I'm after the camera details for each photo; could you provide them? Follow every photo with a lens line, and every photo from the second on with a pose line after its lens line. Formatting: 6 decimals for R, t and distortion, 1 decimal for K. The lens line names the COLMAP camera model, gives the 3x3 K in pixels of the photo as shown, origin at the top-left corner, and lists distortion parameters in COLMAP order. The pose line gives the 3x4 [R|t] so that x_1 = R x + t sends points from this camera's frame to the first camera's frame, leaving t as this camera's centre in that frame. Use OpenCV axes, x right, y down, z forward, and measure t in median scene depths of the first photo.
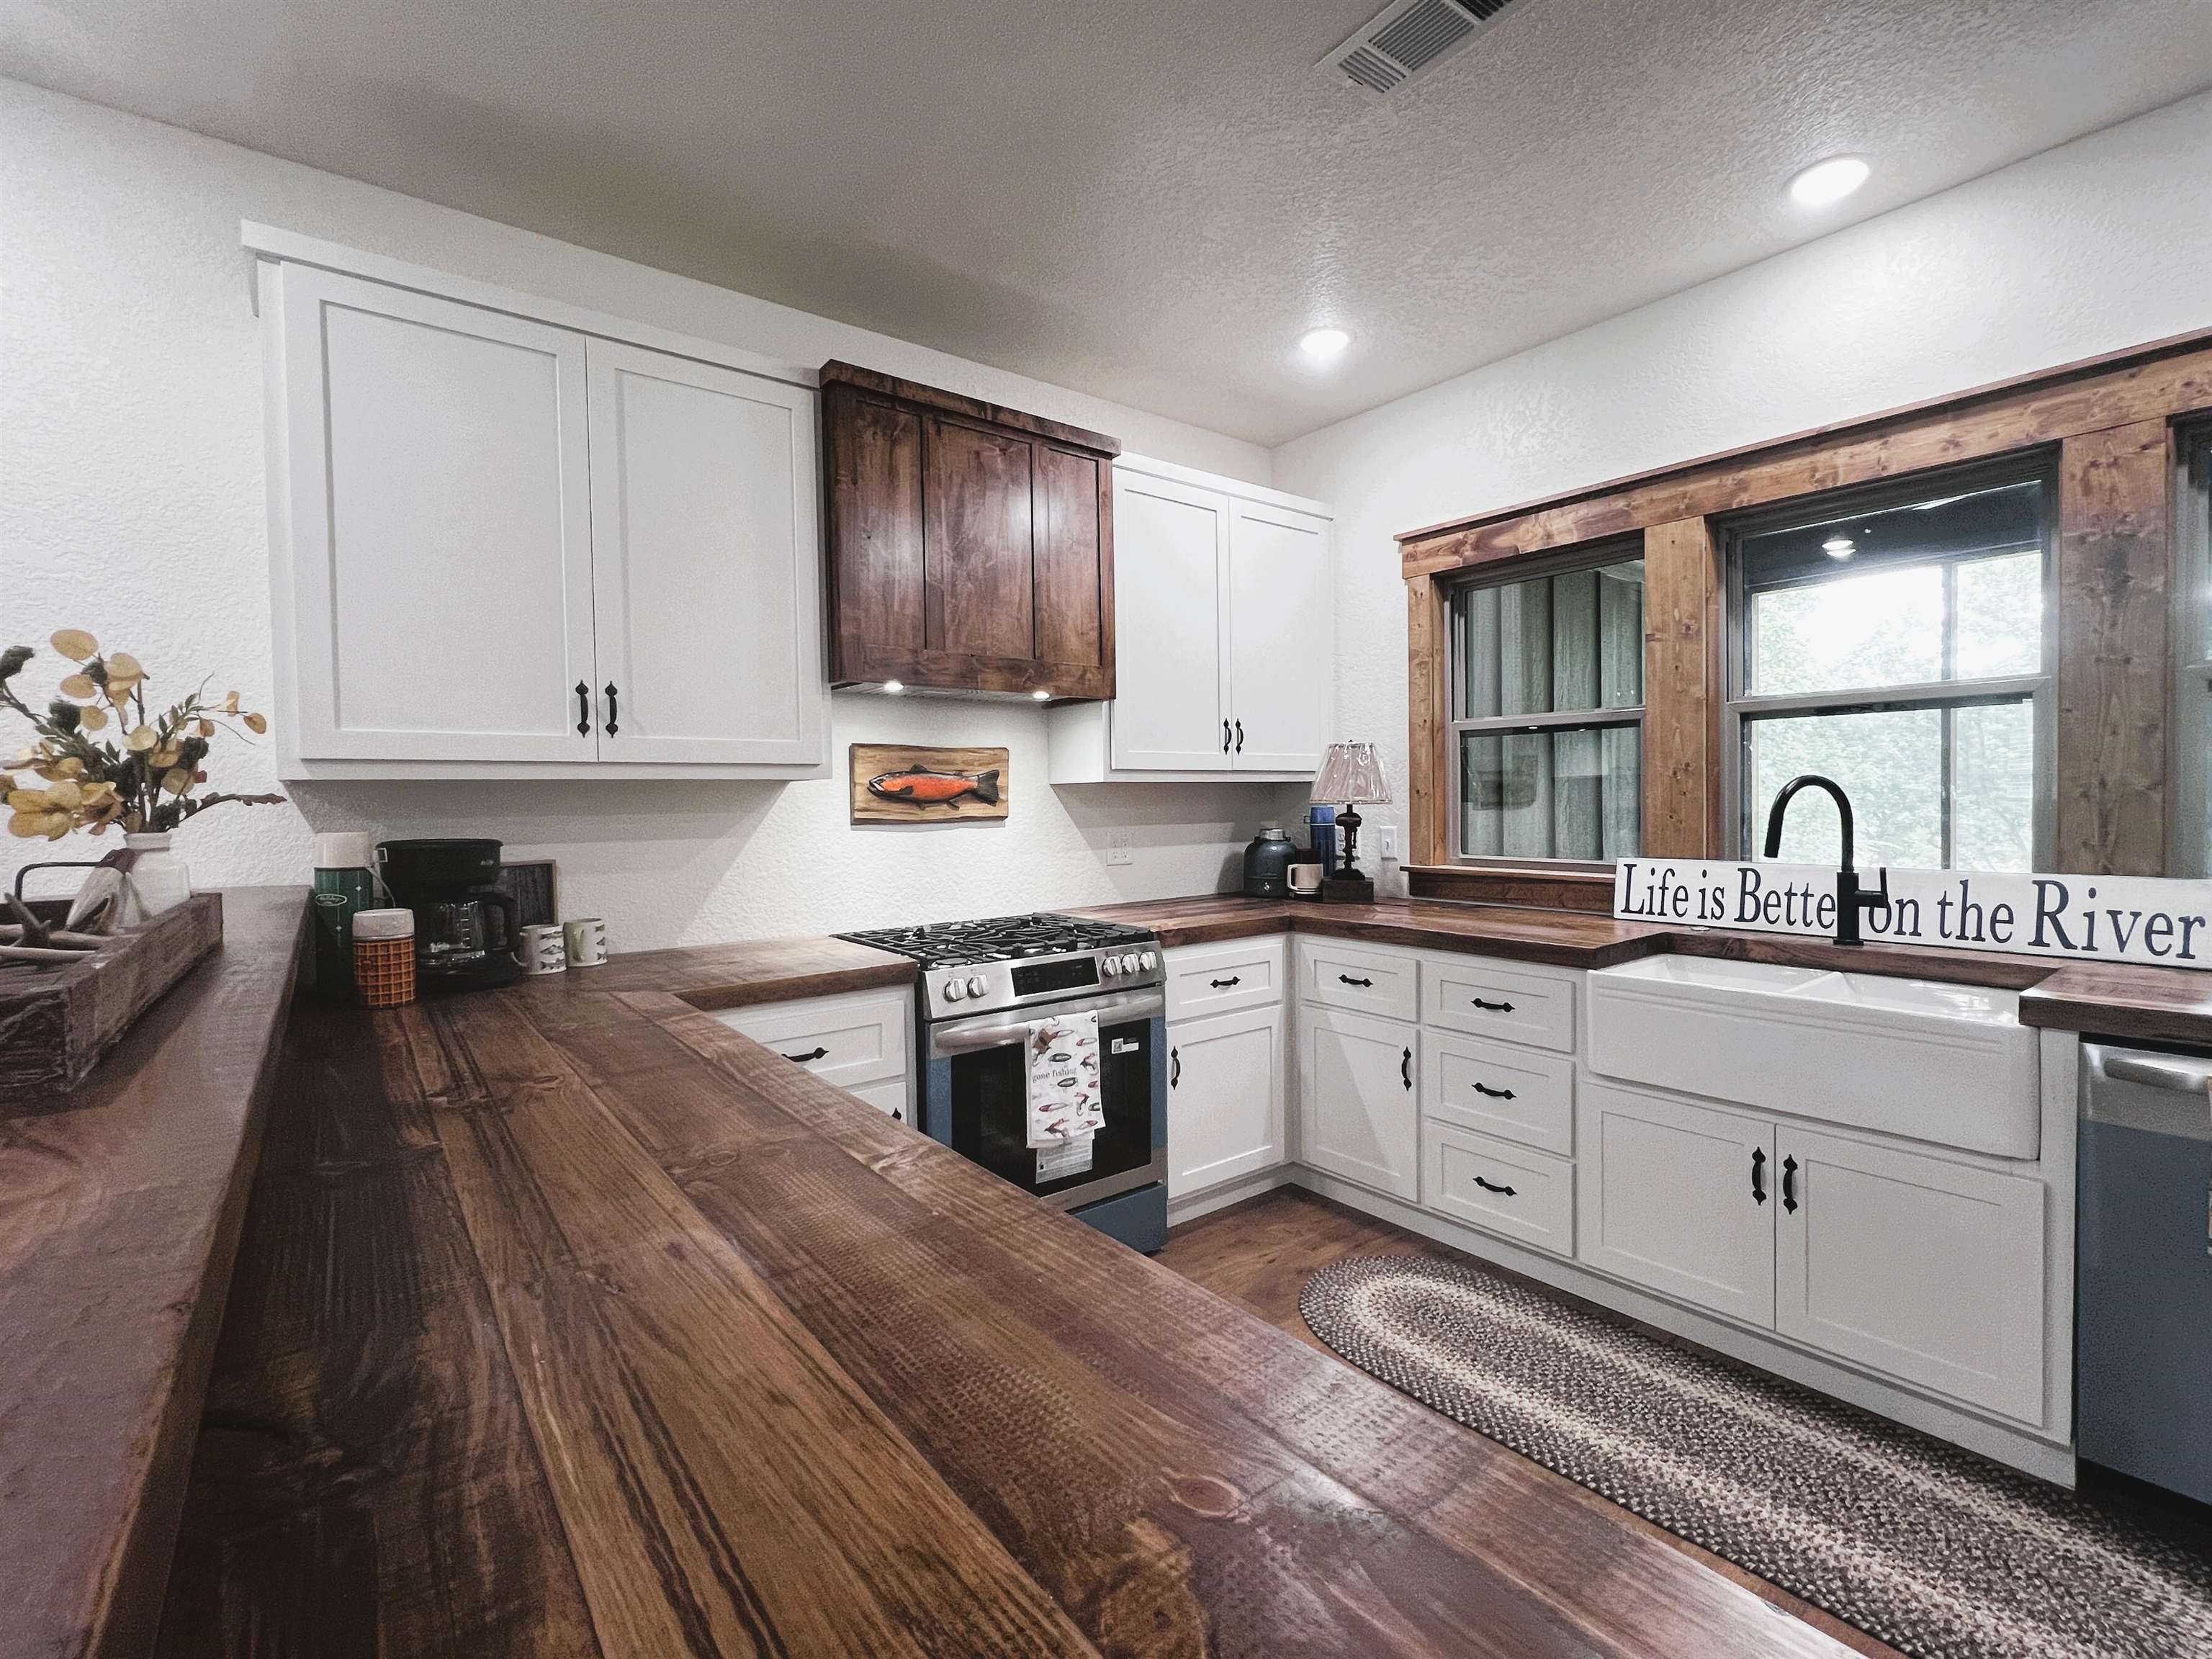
lens RADIAL K [[994.4, 0, 1101.5], [0, 994.4, 828.4], [0, 0, 1]] dist [0.002576, -0.000822]
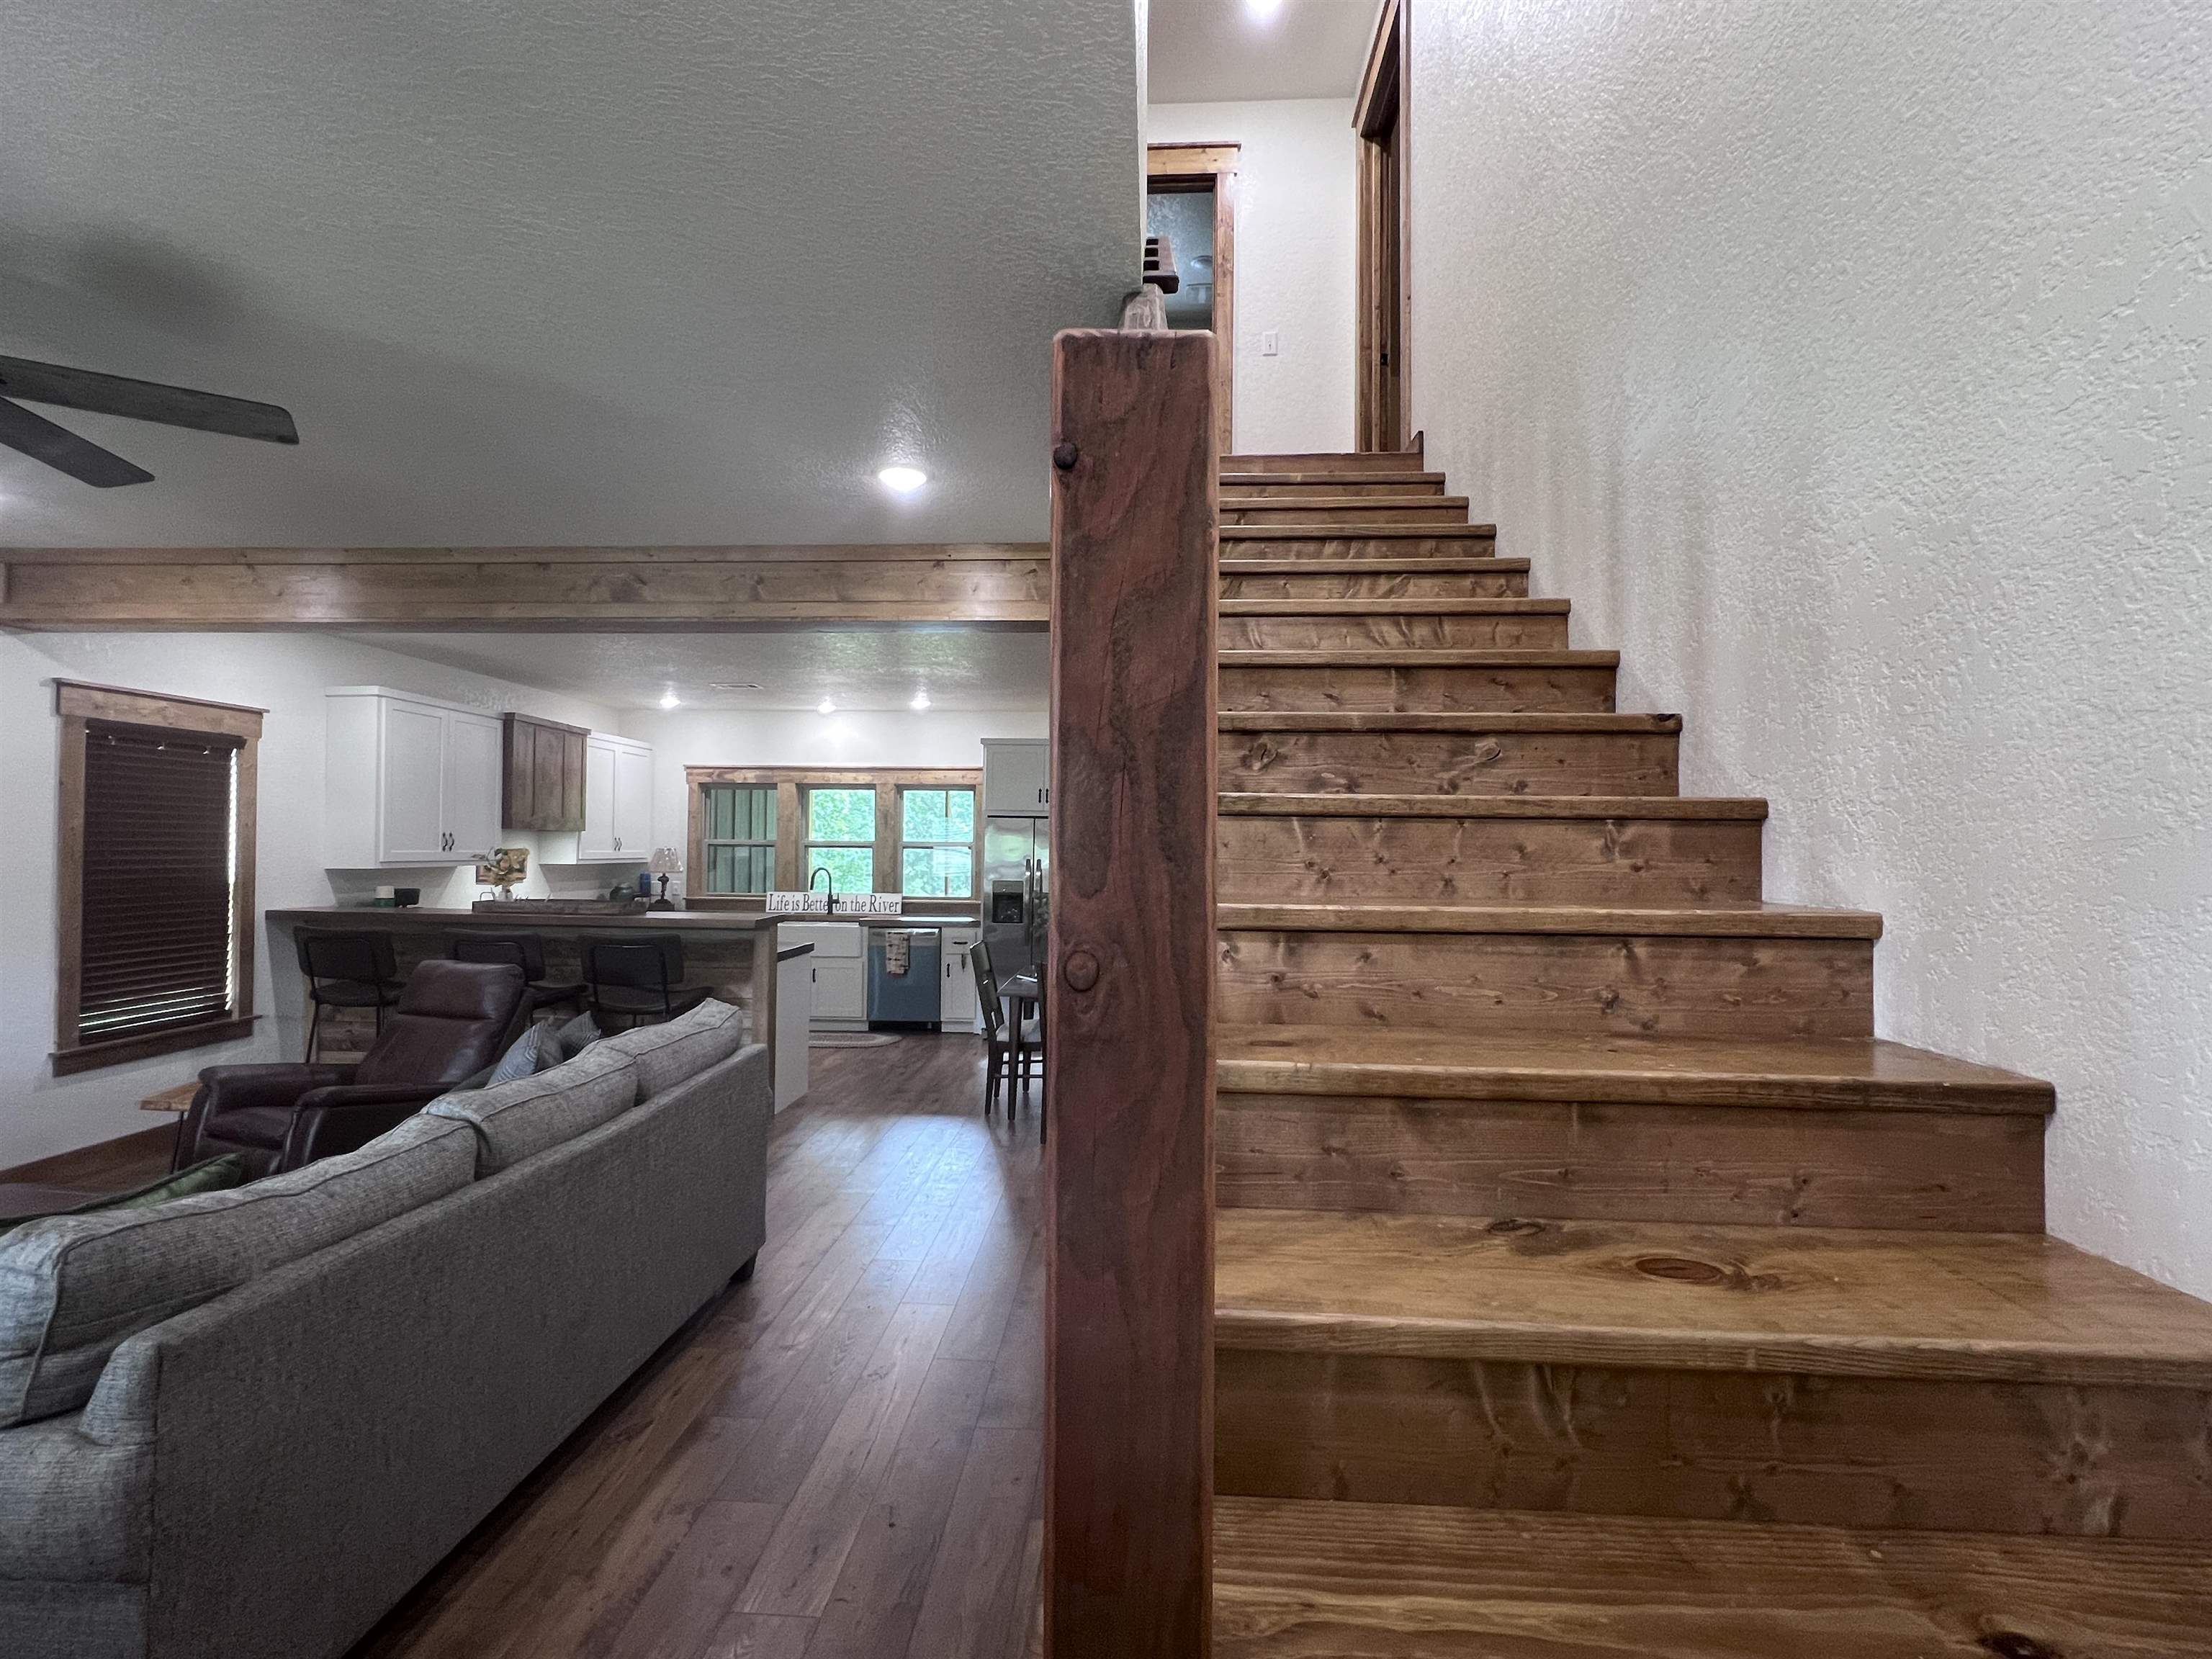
lens RADIAL K [[994.4, 0, 1098.7], [0, 994.4, 824.5], [0, 0, 1]] dist [0.002576, -0.000822]
pose [[0.652287, 0.037154, 0.757061, -1.018646], [0.004895, 0.998571, -0.053224, -0.007934], [-0.757956, 0.038423, 0.651173, -1.577757]]
